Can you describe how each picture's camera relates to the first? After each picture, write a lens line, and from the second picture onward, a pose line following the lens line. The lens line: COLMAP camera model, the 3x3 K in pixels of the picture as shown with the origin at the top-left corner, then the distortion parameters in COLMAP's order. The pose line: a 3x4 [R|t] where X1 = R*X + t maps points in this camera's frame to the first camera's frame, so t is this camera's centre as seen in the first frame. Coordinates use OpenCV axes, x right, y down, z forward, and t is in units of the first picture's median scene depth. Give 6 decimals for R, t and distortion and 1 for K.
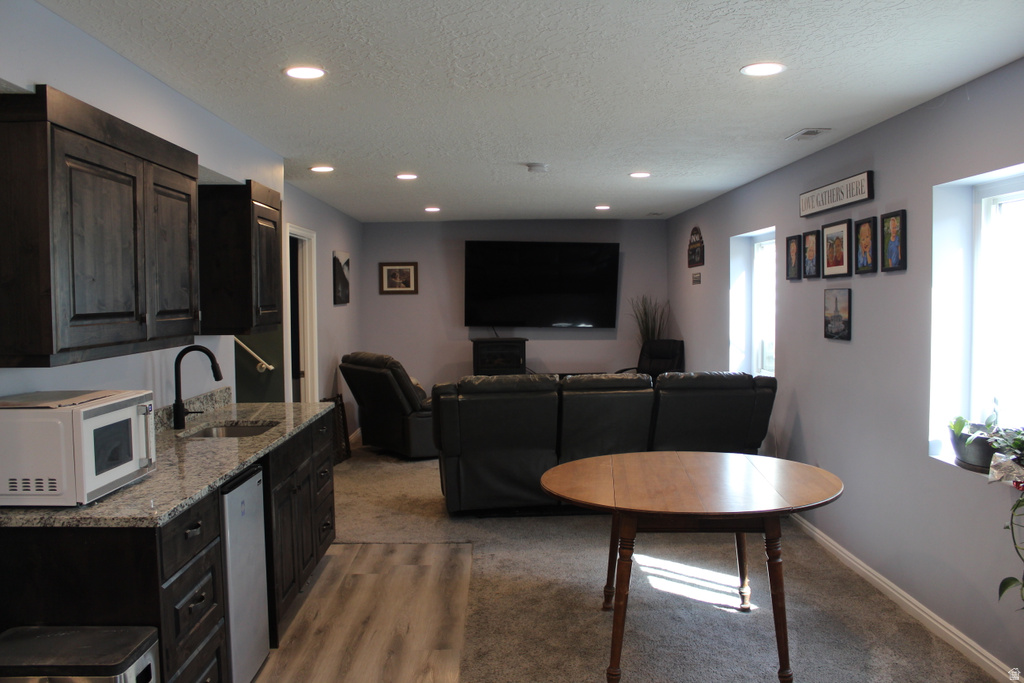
lens RADIAL K [[857.2, 0, 516.1], [0, 857.2, 338.5], [0, 0, 1]] dist [-0.141024, 0.115366]
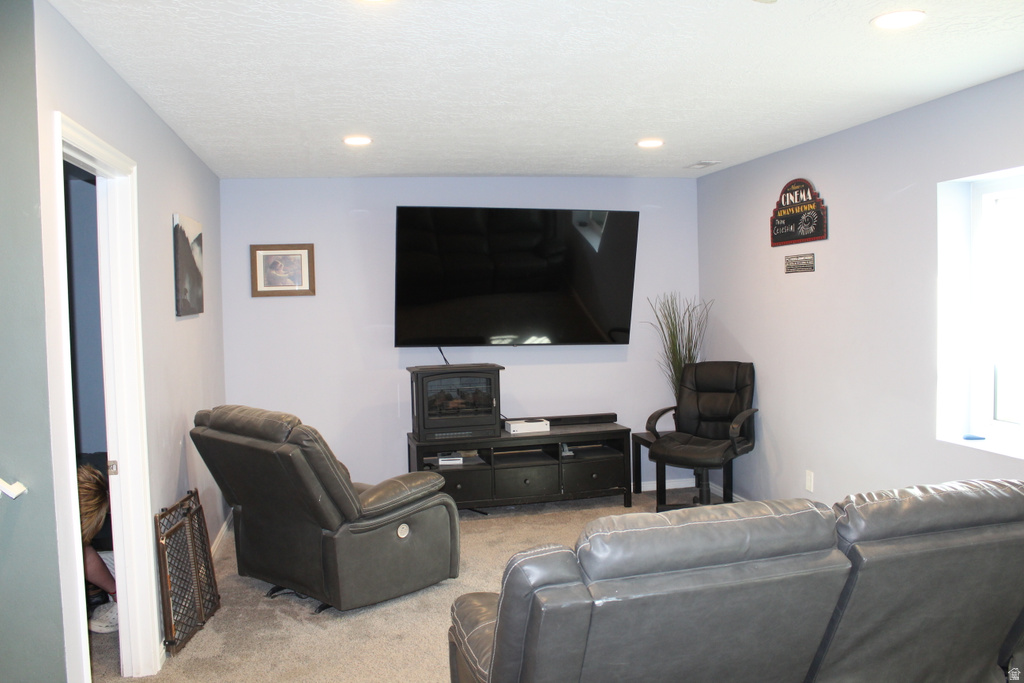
lens RADIAL K [[857.2, 0, 506.4], [0, 857.2, 345.9], [0, 0, 1]] dist [-0.141024, 0.115366]
pose [[0.985306, -0.022604, 0.169297, -0.101218], [0.021981, 0.999743, 0.005556, -0.019773], [-0.169379, -0.001753, 0.985549, 0.453470]]
